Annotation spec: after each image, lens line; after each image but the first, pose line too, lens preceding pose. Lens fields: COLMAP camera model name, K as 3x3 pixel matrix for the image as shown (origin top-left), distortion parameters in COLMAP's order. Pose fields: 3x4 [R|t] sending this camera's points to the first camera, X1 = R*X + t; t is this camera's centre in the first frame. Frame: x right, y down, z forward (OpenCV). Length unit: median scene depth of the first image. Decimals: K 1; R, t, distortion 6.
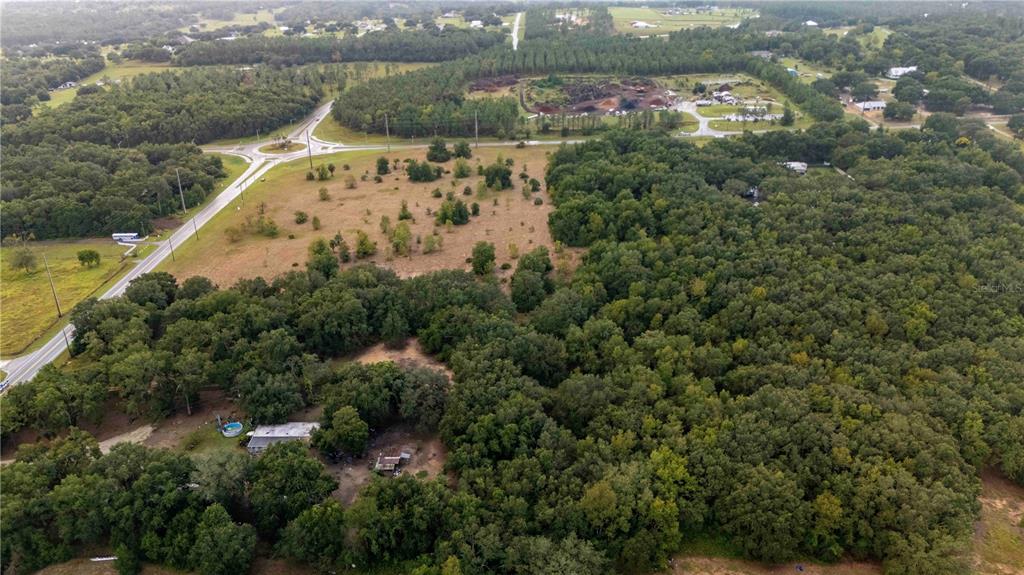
lens RADIAL K [[751.6, 0, 509.7], [0, 751.6, 290.7], [0, 0, 1]] dist [0.060293, -0.055432]
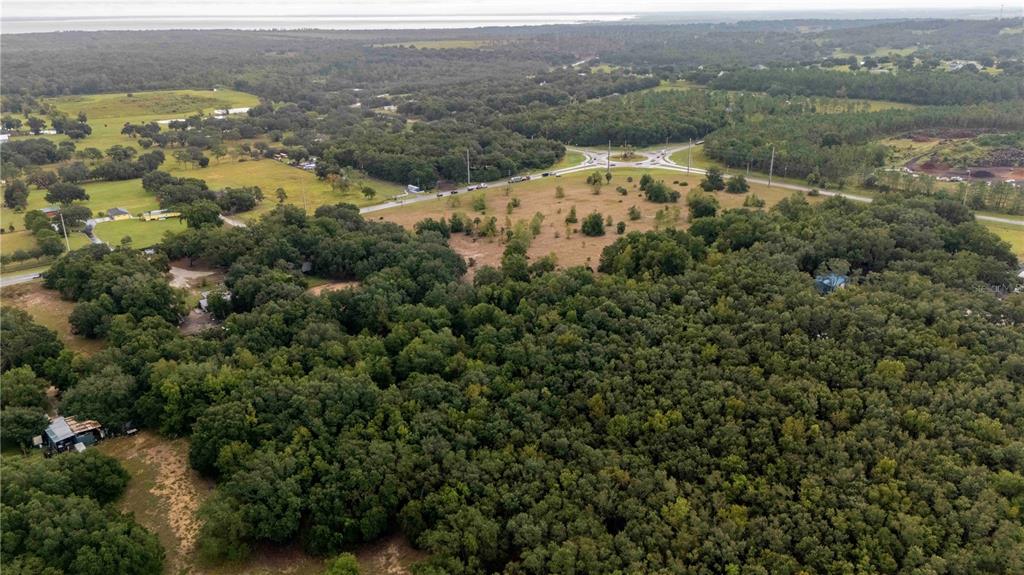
lens RADIAL K [[751.6, 0, 510.3], [0, 751.6, 284.3], [0, 0, 1]] dist [0.060293, -0.055432]
pose [[0.623704, 0.277647, -0.730689, 0.528510], [-0.312573, 0.945387, 0.092420, -0.069401], [0.716444, 0.170751, 0.676426, 0.173830]]
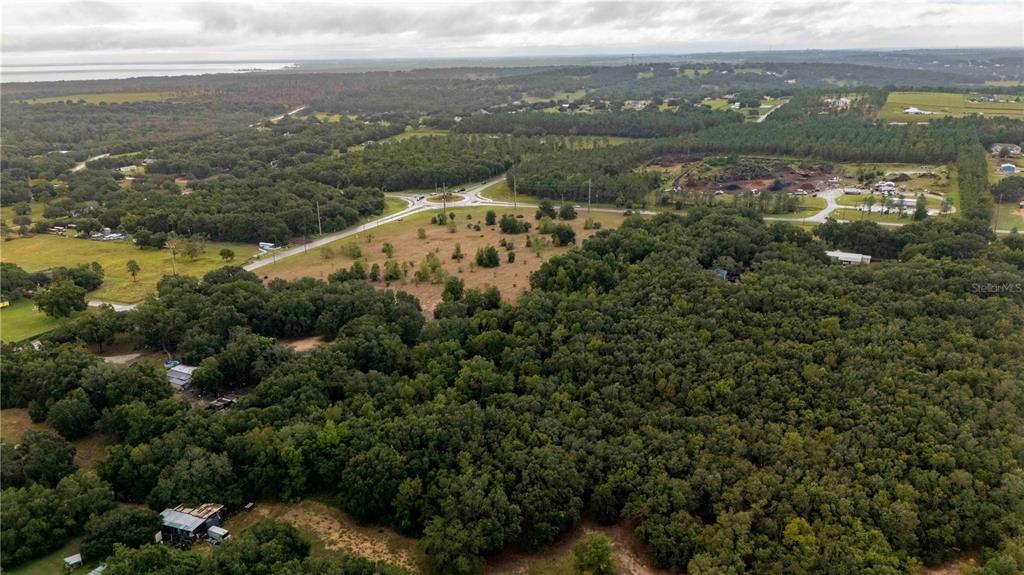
lens RADIAL K [[751.6, 0, 510.9], [0, 751.6, 287.9], [0, 0, 1]] dist [0.060293, -0.055432]
pose [[0.892185, 0.135699, -0.430803, 0.381005], [-0.177660, 0.982352, -0.058498, 0.004356], [0.415262, 0.128727, 0.900548, -0.026428]]
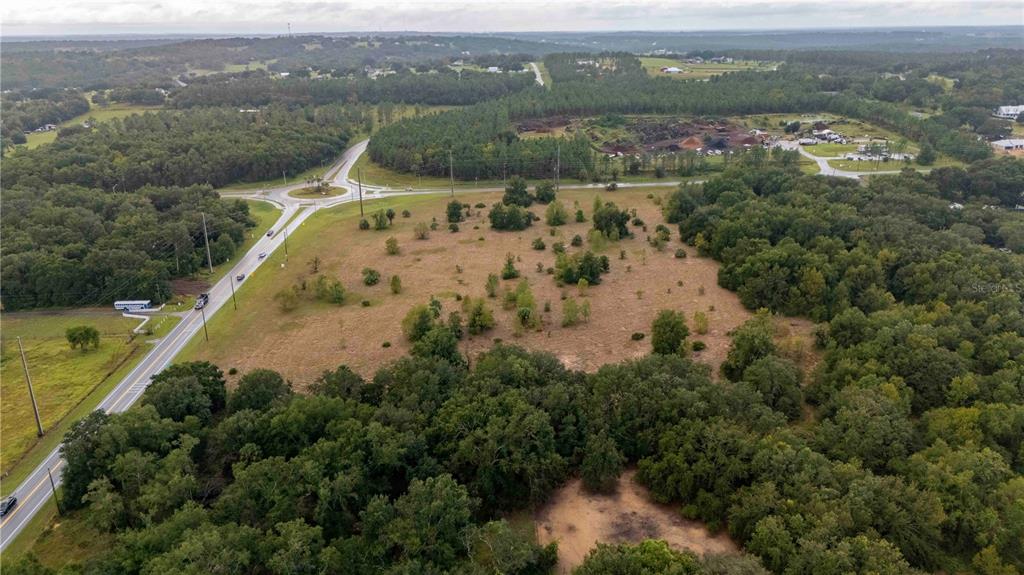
lens RADIAL K [[751.6, 0, 513.0], [0, 751.6, 291.3], [0, 0, 1]] dist [0.060293, -0.055432]
pose [[0.999308, -0.004788, 0.036881, -0.137167], [0.007547, 0.997153, -0.075024, -0.021913], [-0.036417, 0.075250, 0.996499, 0.215069]]
